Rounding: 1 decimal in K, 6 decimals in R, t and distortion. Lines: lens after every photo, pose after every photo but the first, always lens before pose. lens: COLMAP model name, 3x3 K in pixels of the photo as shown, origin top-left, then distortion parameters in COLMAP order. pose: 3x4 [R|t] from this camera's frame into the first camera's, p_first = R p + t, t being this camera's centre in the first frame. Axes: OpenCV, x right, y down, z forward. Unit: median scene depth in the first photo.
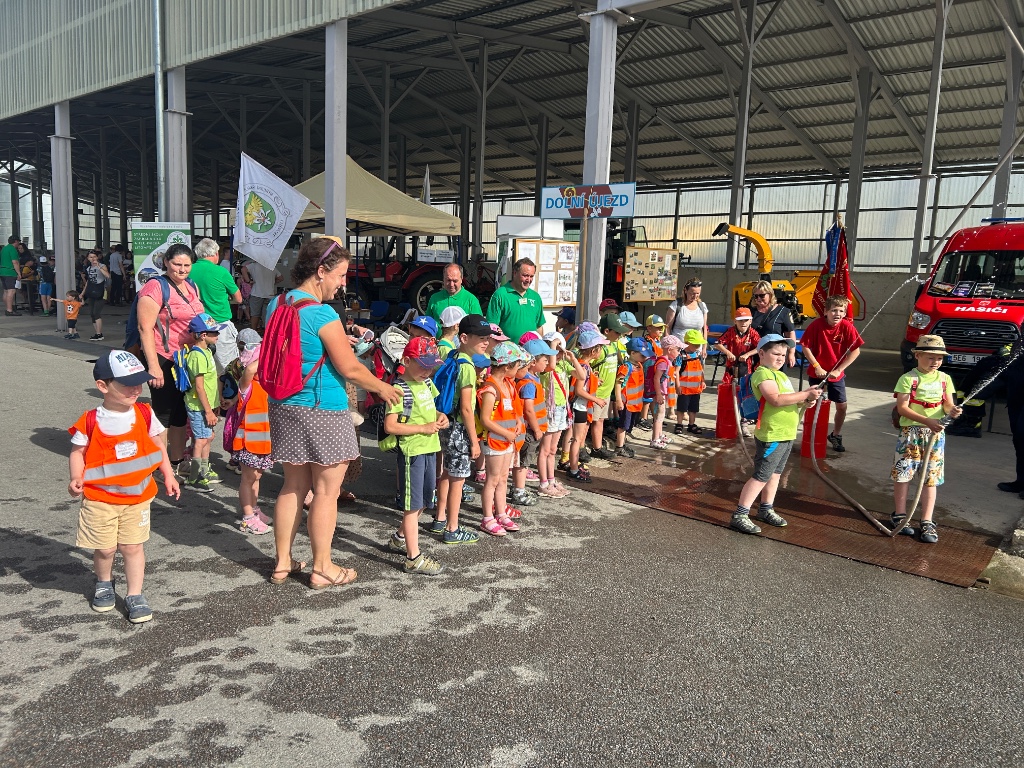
lens RADIAL K [[779.7, 0, 506.2], [0, 779.7, 391.1], [0, 0, 1]] dist [0.045218, -0.055648]
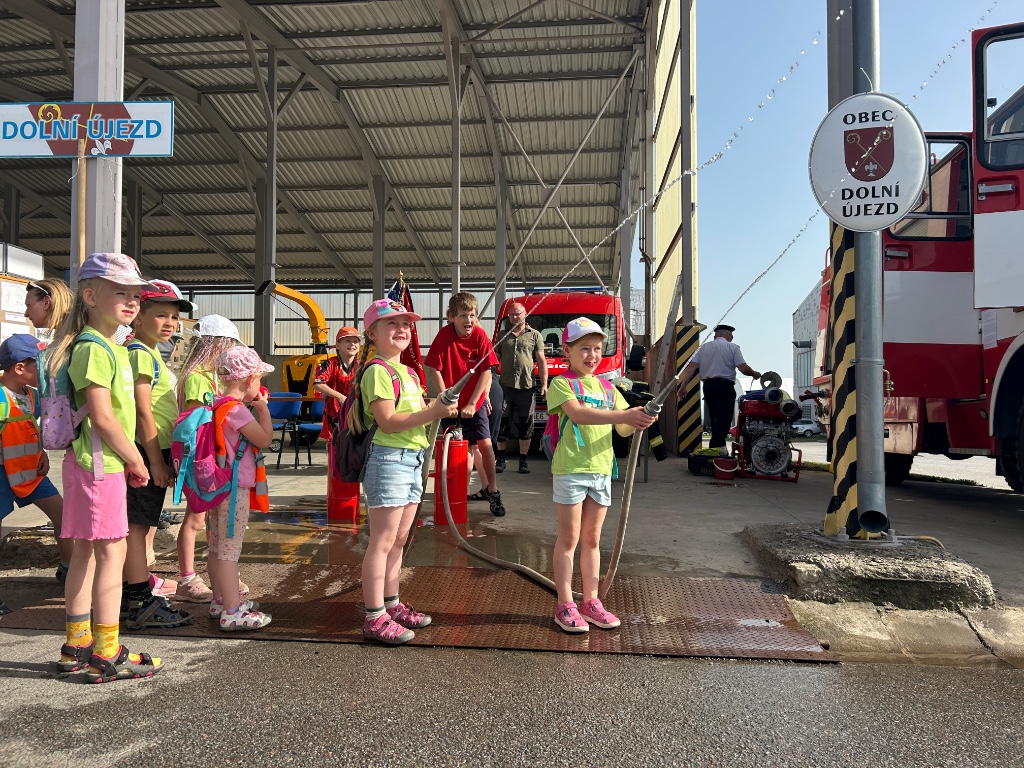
lens RADIAL K [[779.7, 0, 506.2], [0, 779.7, 391.1], [0, 0, 1]] dist [0.045218, -0.055648]
pose [[0.825446, -0.016044, 0.564254, 0.008622], [0.105157, 0.986468, -0.125786, 0.016608], [-0.554600, 0.163165, 0.815963, 0.111244]]
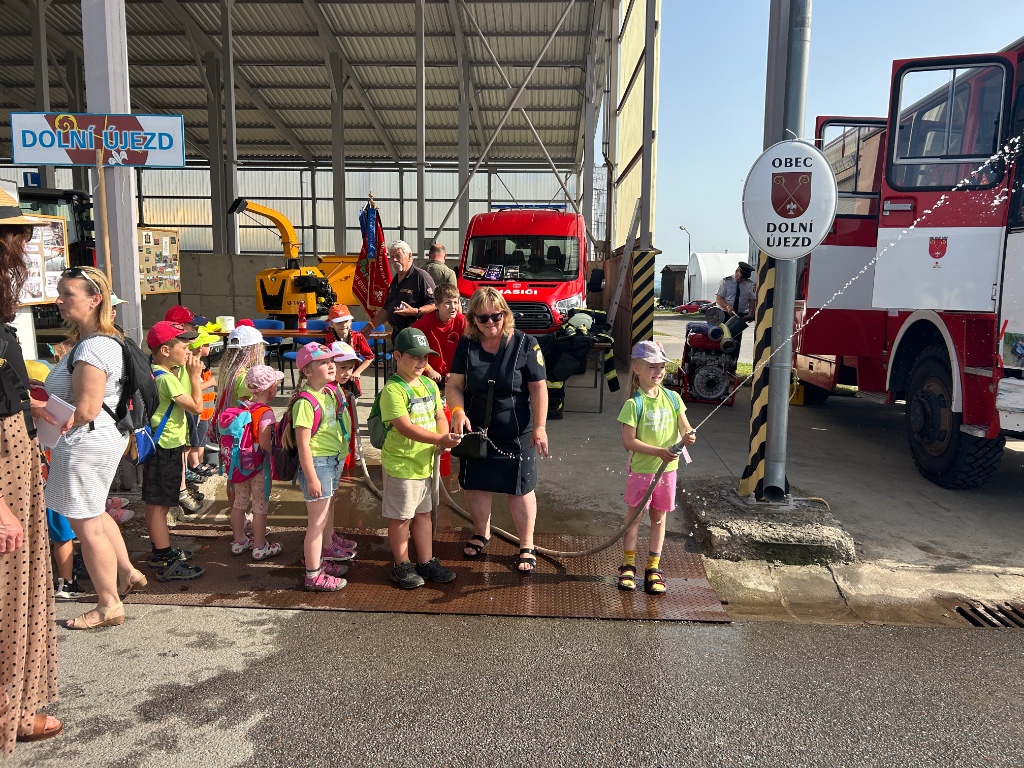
lens RADIAL K [[781.0, 0, 524.3], [0, 781.0, 387.1], [0, 0, 1]] dist [0.011090, -0.000627]
pose [[0.781398, -0.107438, 0.614715, -0.011870], [0.102471, 0.993787, 0.043434, -0.010165], [-0.615563, 0.029051, 0.787552, 0.085198]]
